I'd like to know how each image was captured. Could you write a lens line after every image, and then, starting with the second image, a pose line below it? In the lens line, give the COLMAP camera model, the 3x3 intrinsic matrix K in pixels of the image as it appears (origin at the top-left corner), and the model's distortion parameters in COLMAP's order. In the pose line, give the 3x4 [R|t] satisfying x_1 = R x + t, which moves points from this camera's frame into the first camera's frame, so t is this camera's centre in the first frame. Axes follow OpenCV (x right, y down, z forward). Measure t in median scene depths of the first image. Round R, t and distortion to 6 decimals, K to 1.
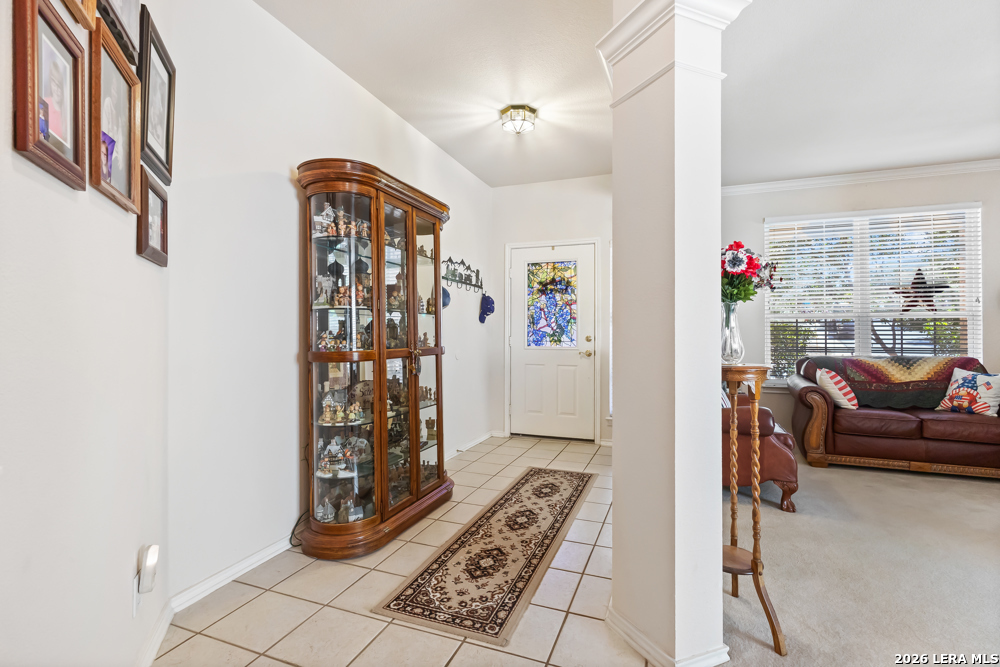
lens RADIAL K [[459.8, 0, 500.3], [0, 459.8, 332.5], [0, 0, 1]] dist [0.005015, 0.000233]
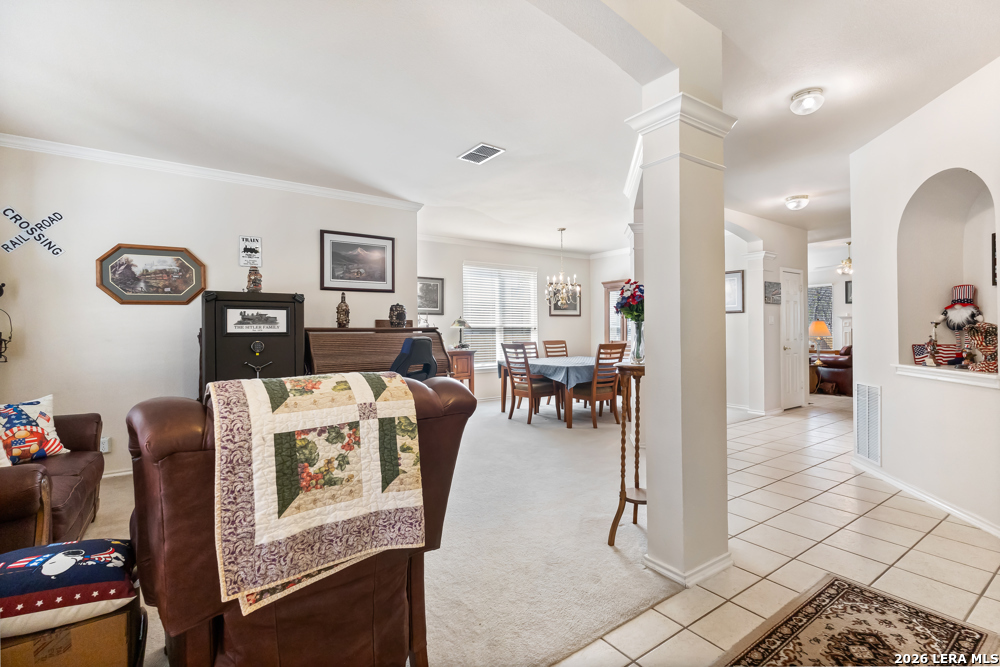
lens RADIAL K [[459.8, 0, 500.7], [0, 459.8, 332.9], [0, 0, 1]] dist [0.005015, 0.000233]
pose [[-0.828219, 0.003111, 0.560396, 0.035531], [0.007418, 0.999958, 0.005412, -0.034284], [-0.560356, 0.008639, -0.828207, 2.107571]]
